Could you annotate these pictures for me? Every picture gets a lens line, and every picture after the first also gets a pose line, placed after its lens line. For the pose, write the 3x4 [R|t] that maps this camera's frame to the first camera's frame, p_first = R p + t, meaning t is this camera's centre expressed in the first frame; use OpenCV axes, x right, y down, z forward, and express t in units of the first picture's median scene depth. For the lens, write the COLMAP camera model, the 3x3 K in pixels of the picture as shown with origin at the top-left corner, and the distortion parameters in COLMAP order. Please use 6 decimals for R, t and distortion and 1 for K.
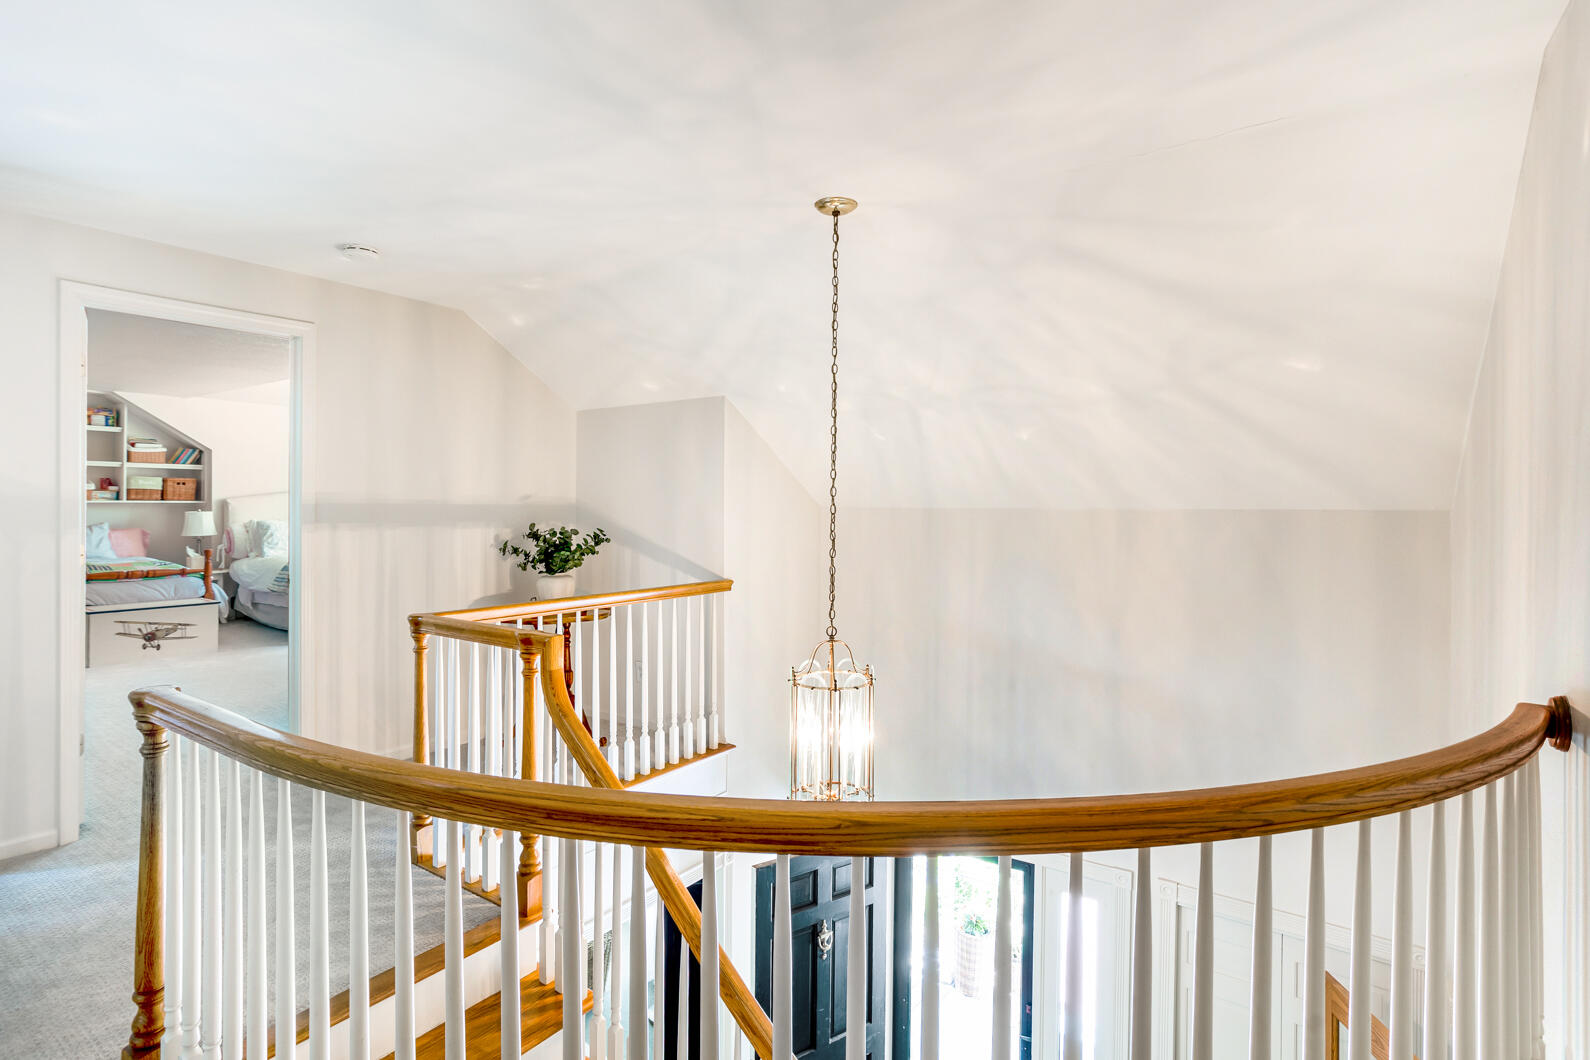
lens RADIAL K [[797.4, 0, 791.9], [0, 797.4, 499.4], [0, 0, 1]] dist [0.002246, 0.001150]
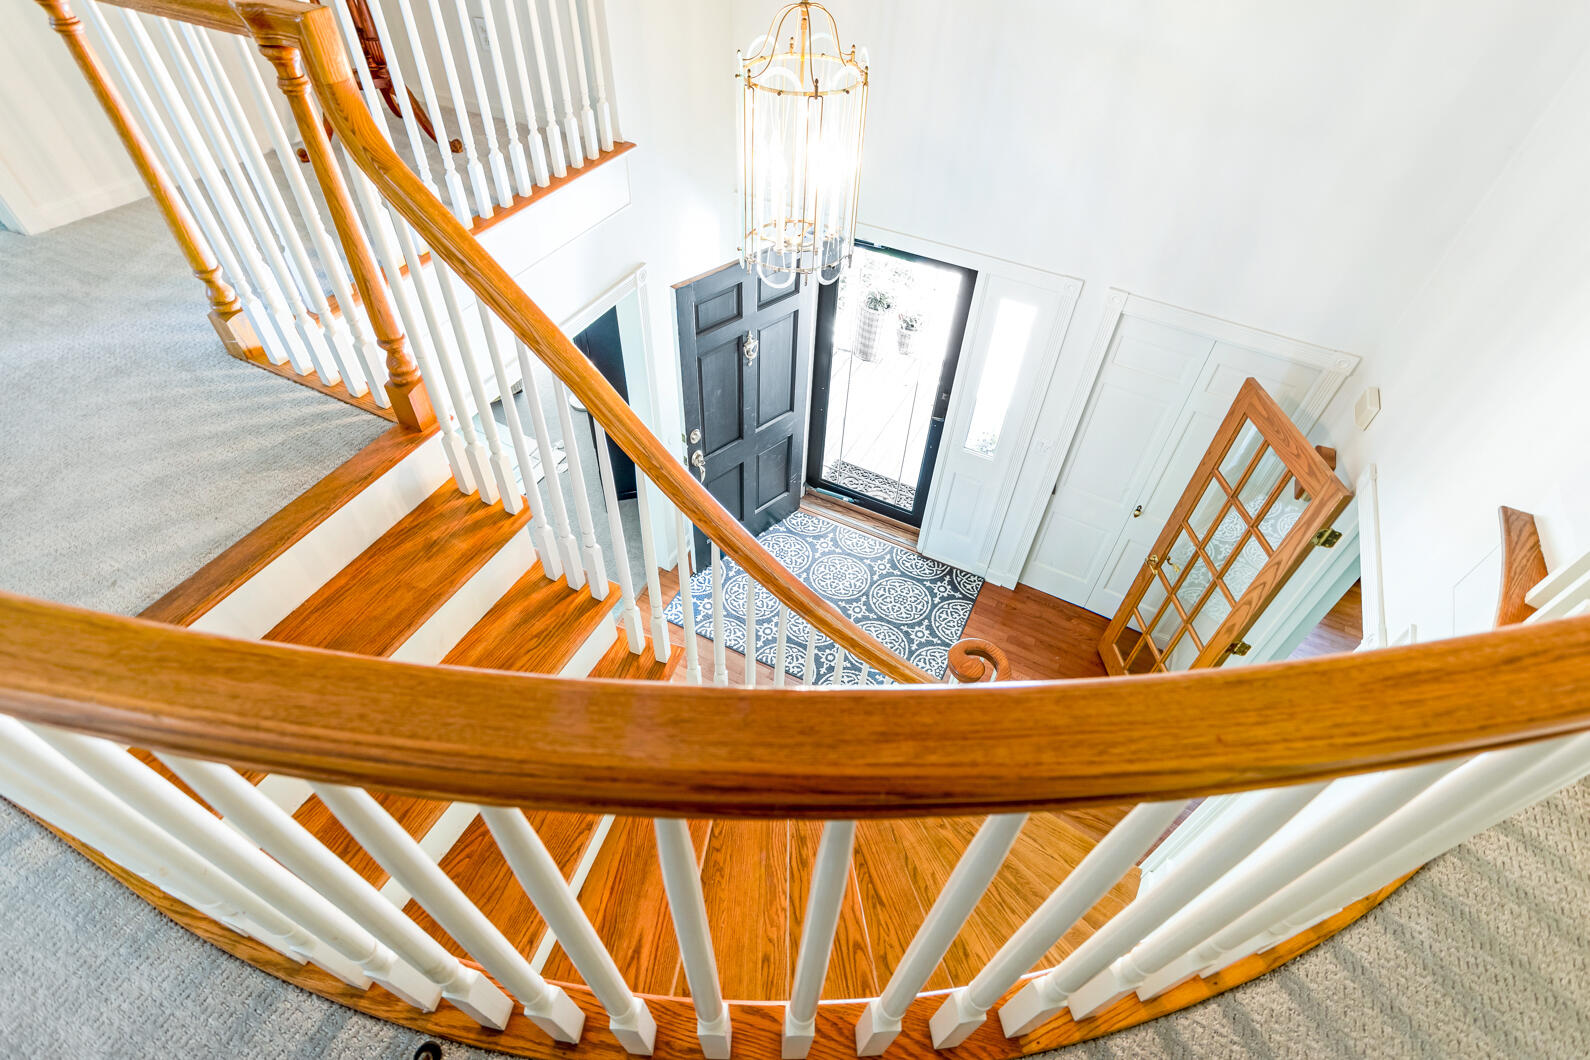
lens RADIAL K [[784.5, 0, 789.6], [0, 784.5, 534.3], [0, 0, 1]] dist [-0.034398, 0.016196]
pose [[0.990130, -0.077960, 0.116469, -0.043246], [-0.031903, 0.683830, 0.728943, 0.016818], [-0.136474, -0.725464, 0.674594, 0.215525]]
